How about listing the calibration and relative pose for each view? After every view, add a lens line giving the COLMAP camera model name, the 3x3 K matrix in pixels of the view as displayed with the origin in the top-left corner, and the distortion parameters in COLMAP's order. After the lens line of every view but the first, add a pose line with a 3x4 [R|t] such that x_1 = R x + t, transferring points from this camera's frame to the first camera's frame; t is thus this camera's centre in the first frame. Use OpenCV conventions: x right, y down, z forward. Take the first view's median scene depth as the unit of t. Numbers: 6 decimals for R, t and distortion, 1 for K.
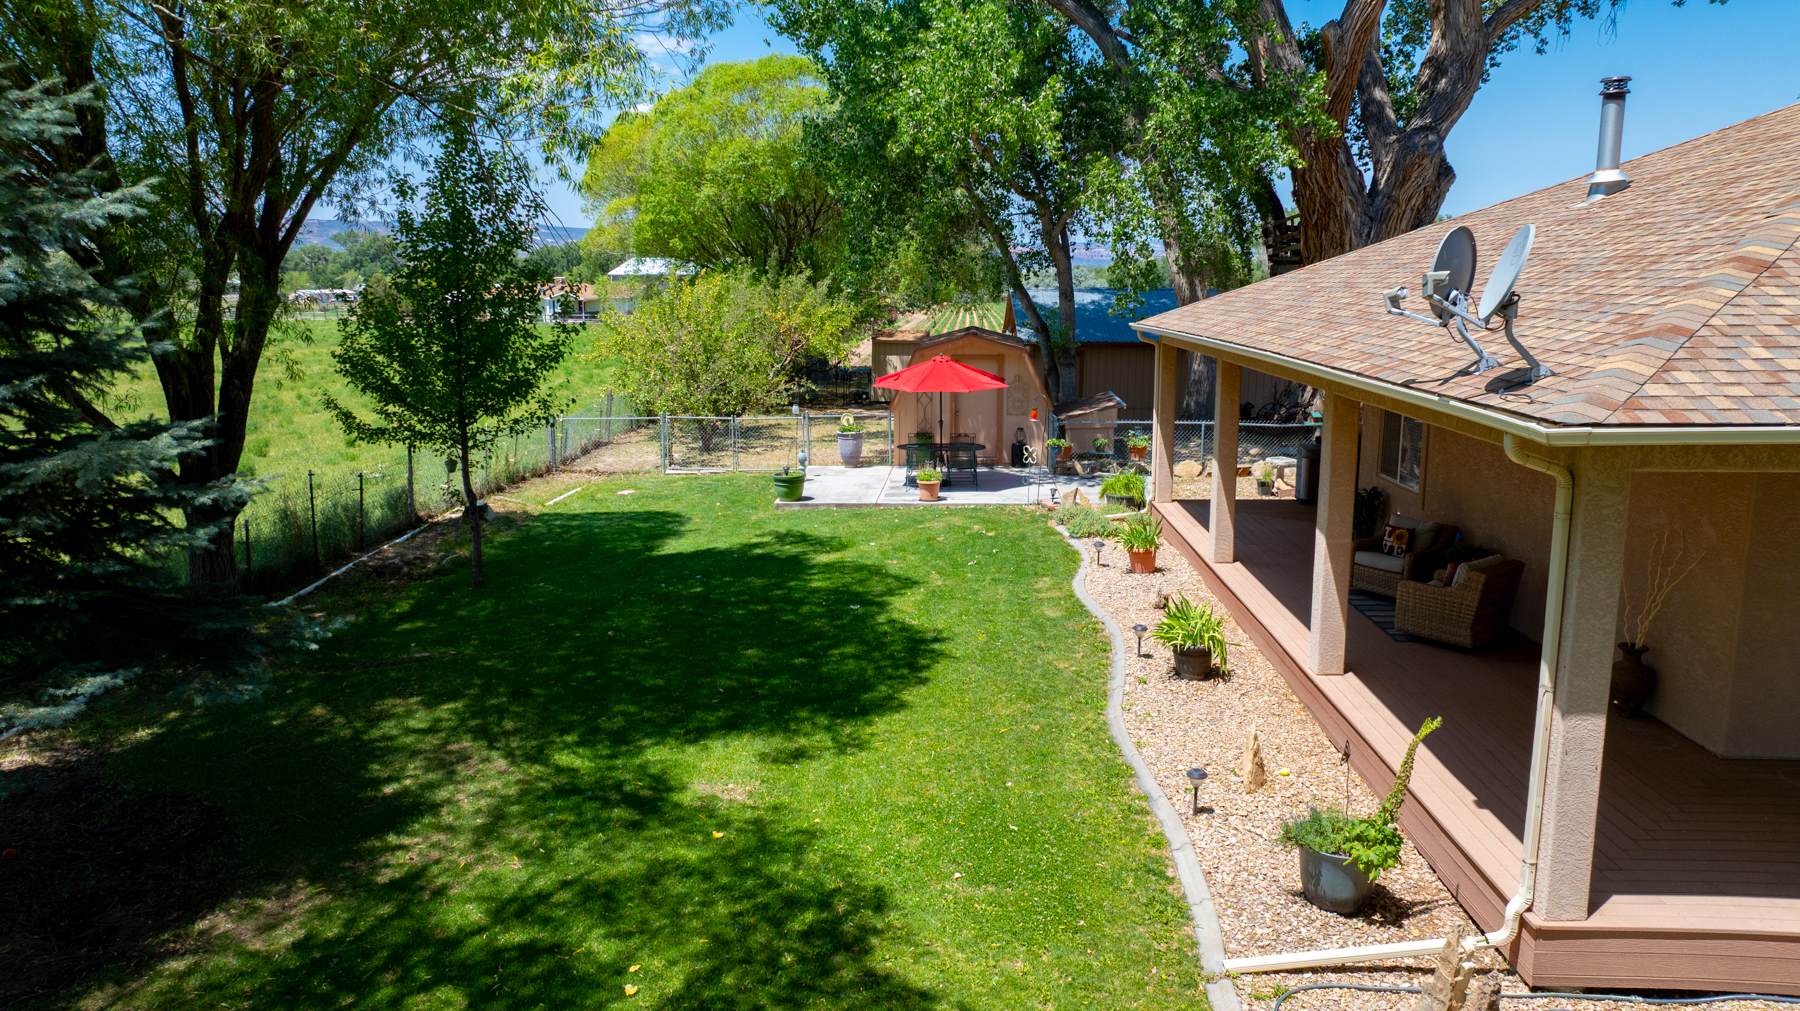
lens RADIAL K [[1267.4, 0, 906.9], [0, 1267.4, 501.3], [0, 0, 1]] dist [-0.020487, 0.006106]
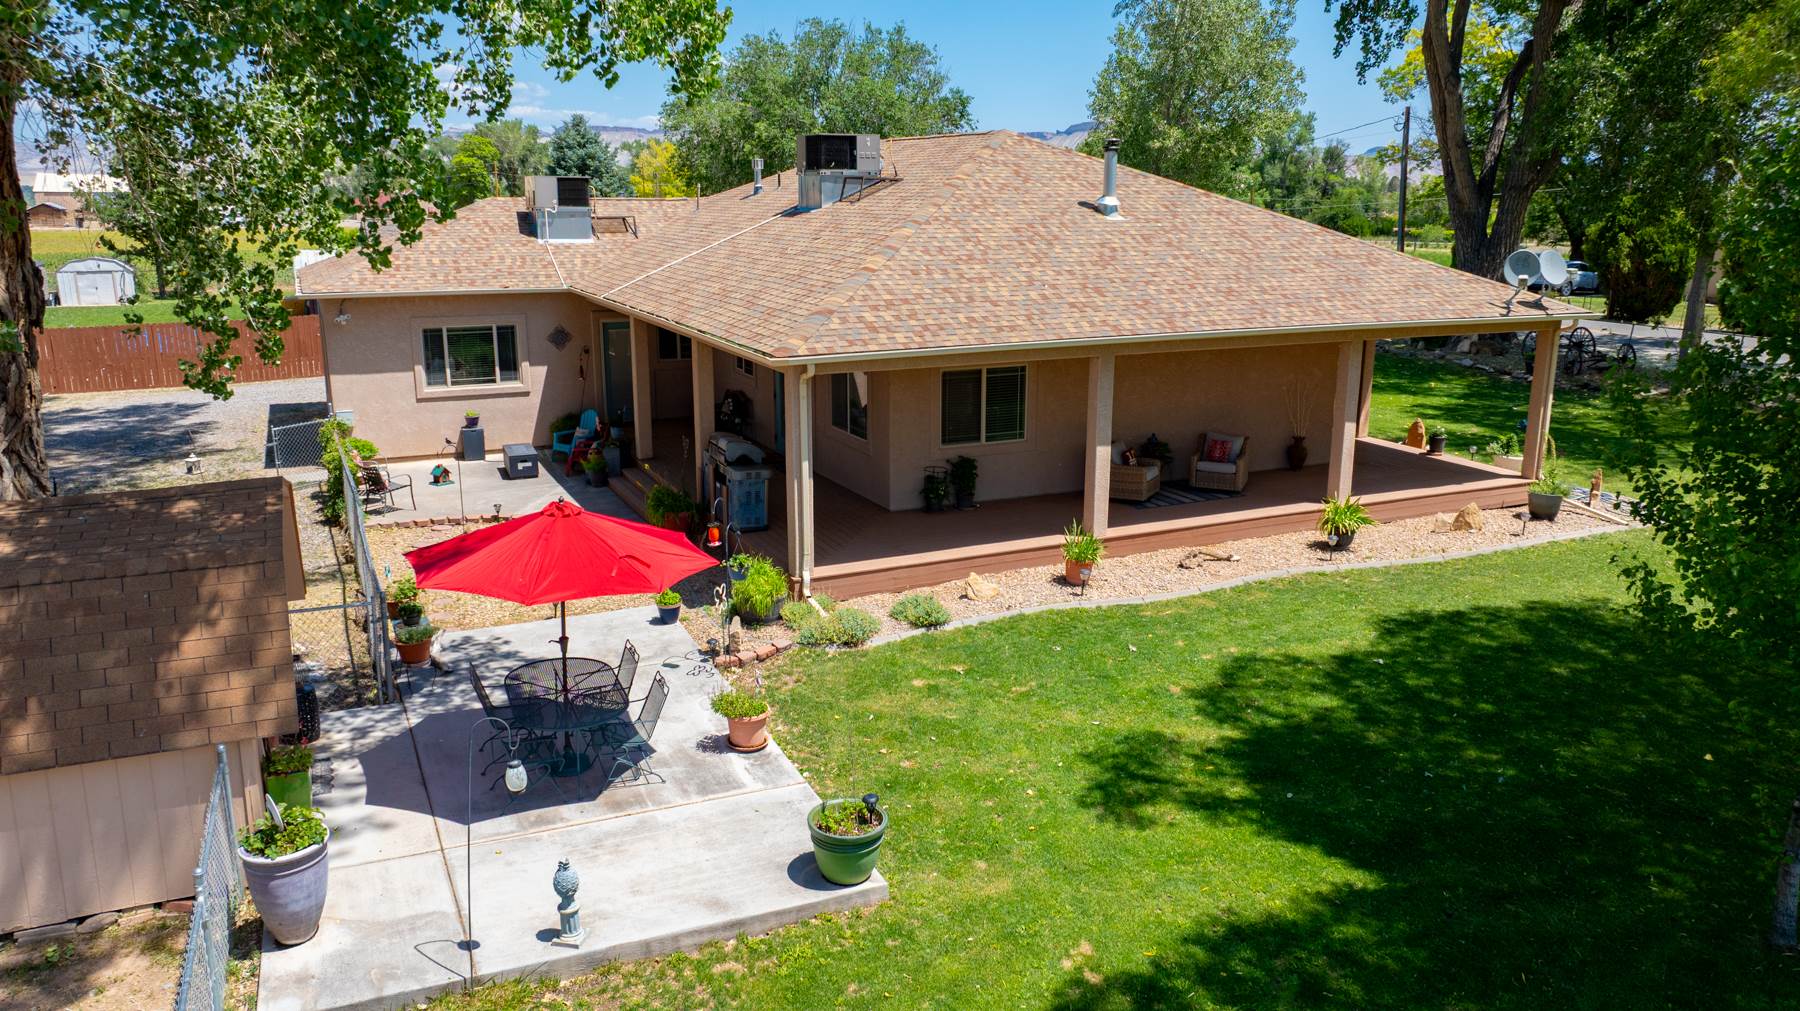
lens RADIAL K [[1267.4, 0, 906.9], [0, 1267.4, 501.3], [0, 0, 1]] dist [-0.020487, 0.006106]
pose [[-0.472540, -0.207514, 0.856530, -0.799069], [0.158132, 0.936147, 0.314043, -0.457030], [-0.867007, 0.283843, -0.409552, 2.041416]]
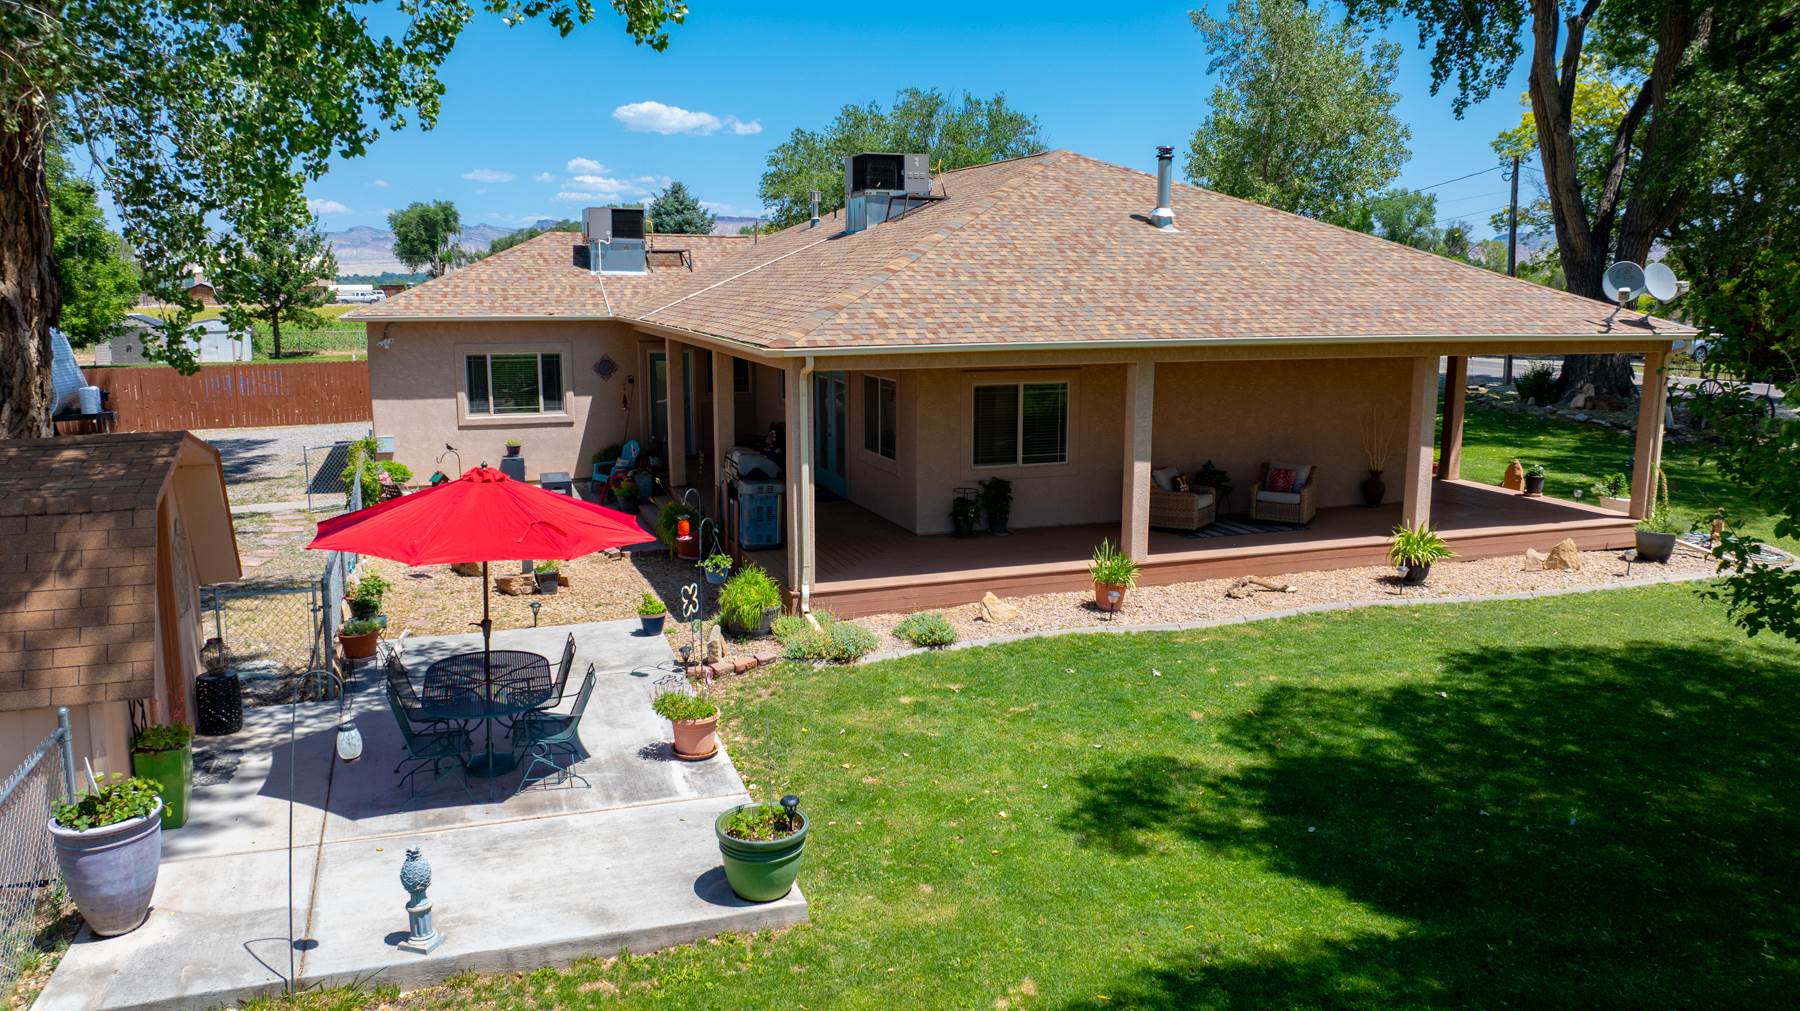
lens RADIAL K [[1267.4, 0, 906.9], [0, 1267.4, 501.3], [0, 0, 1]] dist [-0.020487, 0.006106]
pose [[-0.391219, -0.156792, 0.906843, -0.763070], [0.165209, 0.957407, 0.236807, -0.344575], [-0.905347, 0.242462, -0.348652, 1.933529]]
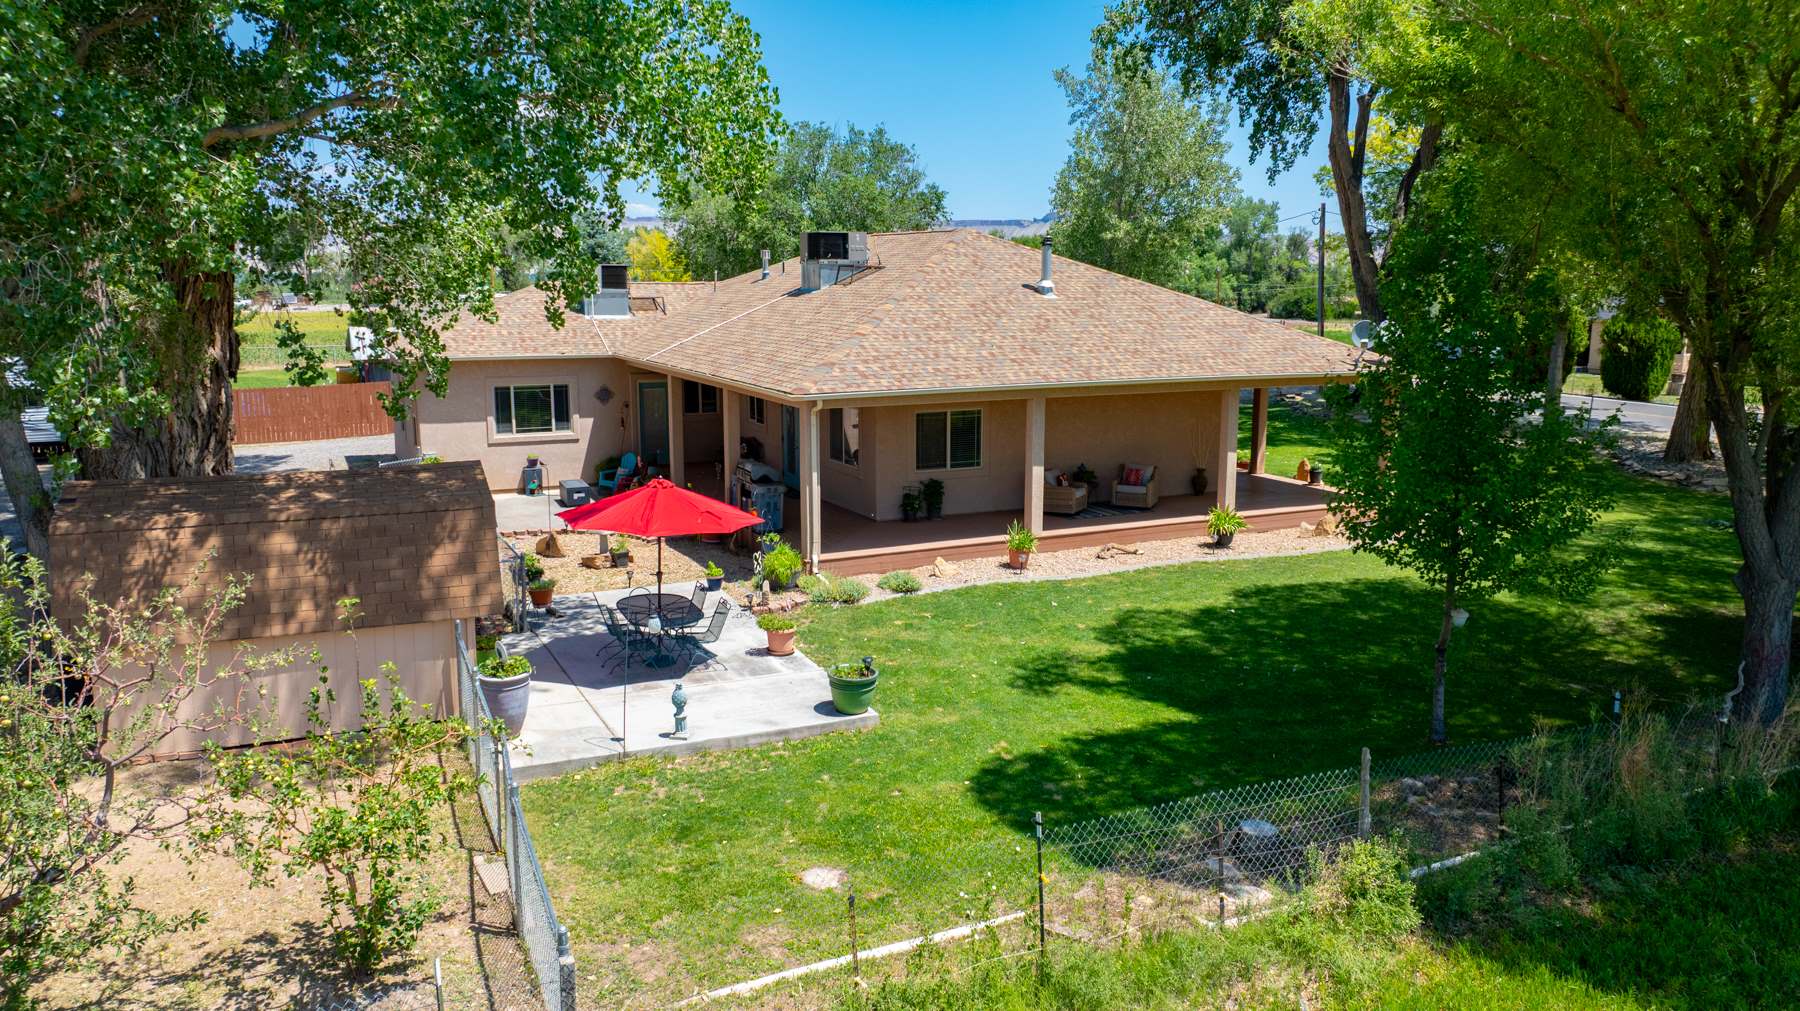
lens RADIAL K [[1267.4, 0, 906.9], [0, 1267.4, 501.3], [0, 0, 1]] dist [-0.020487, 0.006106]
pose [[-0.486076, -0.149947, 0.860957, -1.196469], [0.157180, 0.954104, 0.254910, -0.493231], [-0.859666, 0.259231, -0.440198, 2.254218]]
